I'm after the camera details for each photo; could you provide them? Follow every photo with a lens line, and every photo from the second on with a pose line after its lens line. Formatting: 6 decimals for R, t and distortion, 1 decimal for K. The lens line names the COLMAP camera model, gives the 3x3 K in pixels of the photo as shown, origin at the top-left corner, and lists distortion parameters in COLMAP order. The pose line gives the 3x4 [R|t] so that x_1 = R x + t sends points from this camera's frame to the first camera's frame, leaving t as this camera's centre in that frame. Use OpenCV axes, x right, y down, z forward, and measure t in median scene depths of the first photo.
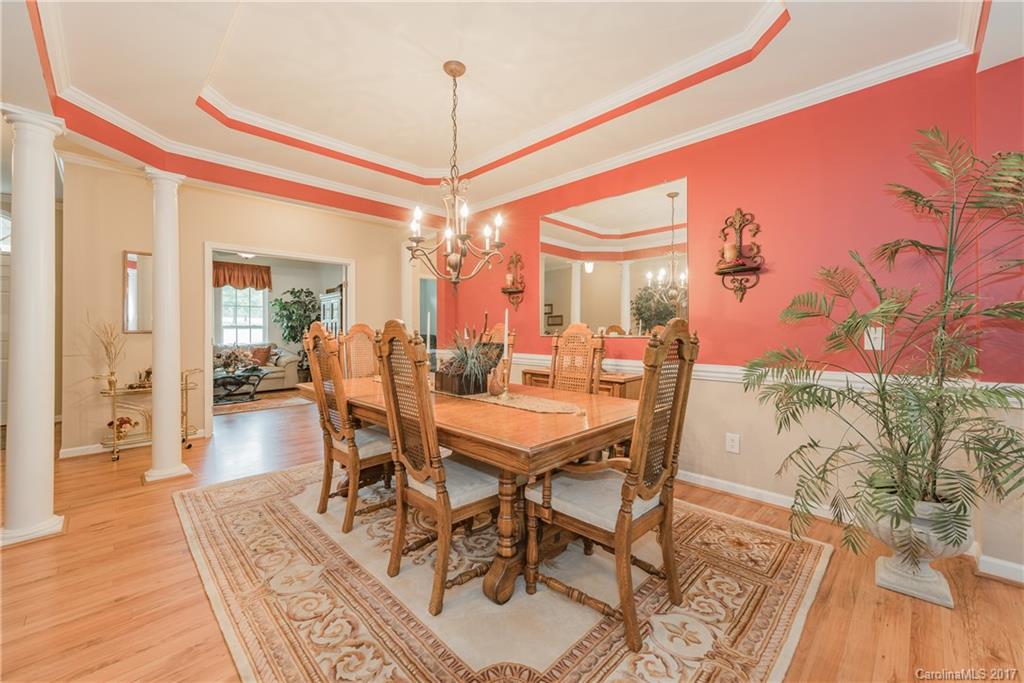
lens RADIAL K [[406.1, 0, 509.4], [0, 406.1, 331.0], [0, 0, 1]] dist [0.009129, -0.000390]
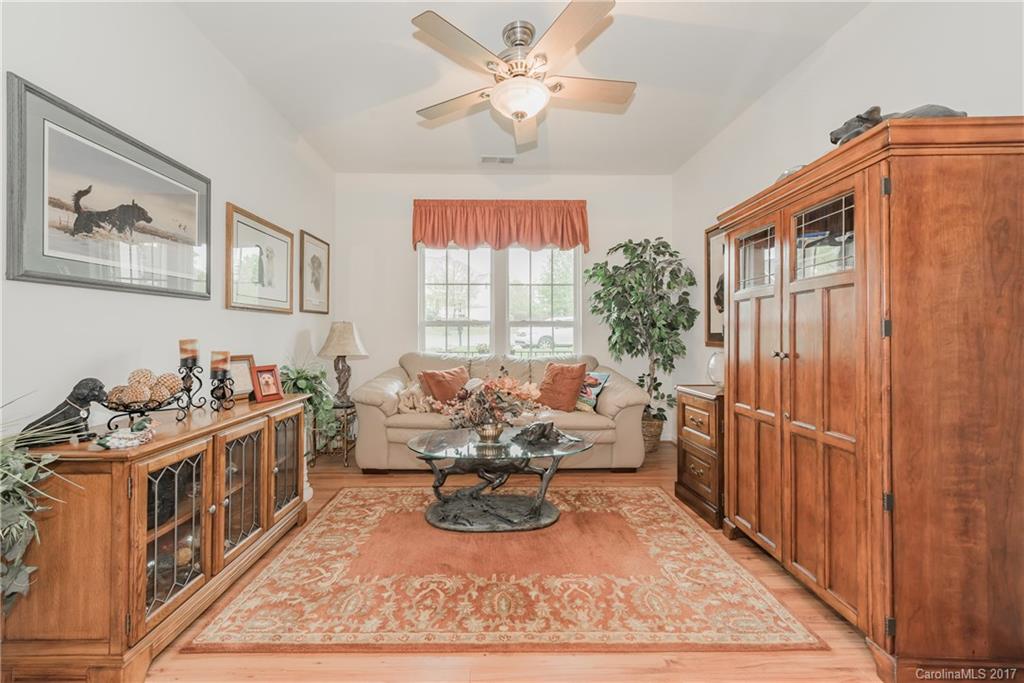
lens RADIAL K [[406.1, 0, 512.1], [0, 406.1, 335.1], [0, 0, 1]] dist [0.009129, -0.000390]
pose [[0.749452, -0.001243, -0.662057, -0.345813], [-0.002709, 0.999984, -0.004944, 0.007561], [0.662053, 0.005499, 0.749437, 0.602235]]
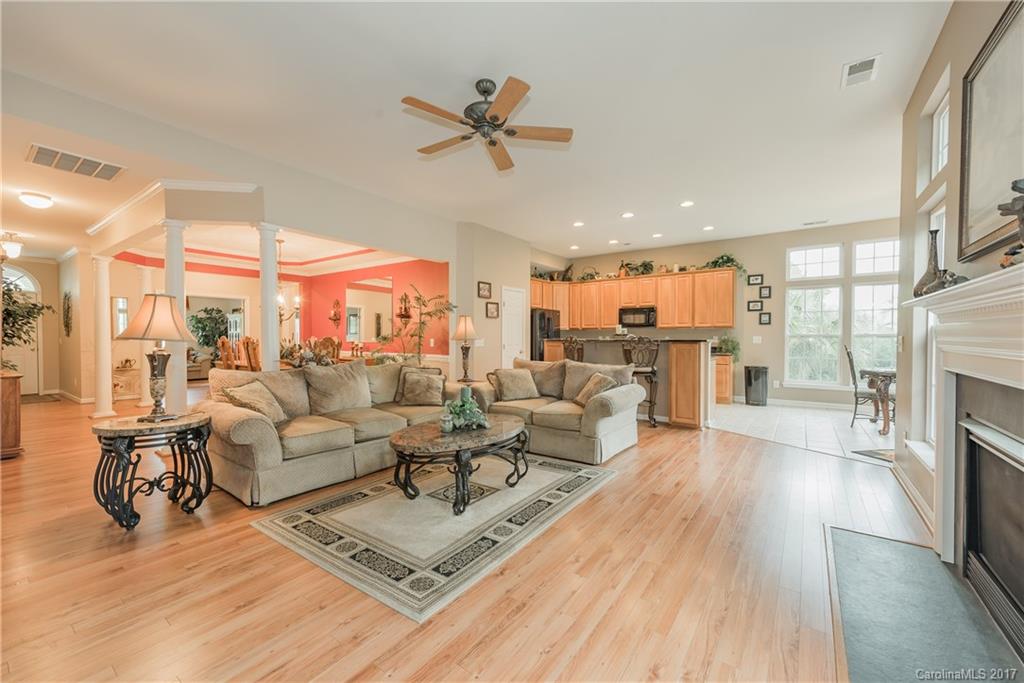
lens RADIAL K [[406.1, 0, 509.7], [0, 406.1, 346.0], [0, 0, 1]] dist [0.009129, -0.000390]
pose [[0.986576, -0.000274, 0.163301, 0.285917], [-0.002970, 0.999803, 0.019622, -0.004863], [-0.163274, -0.019844, 0.986381, -0.591500]]
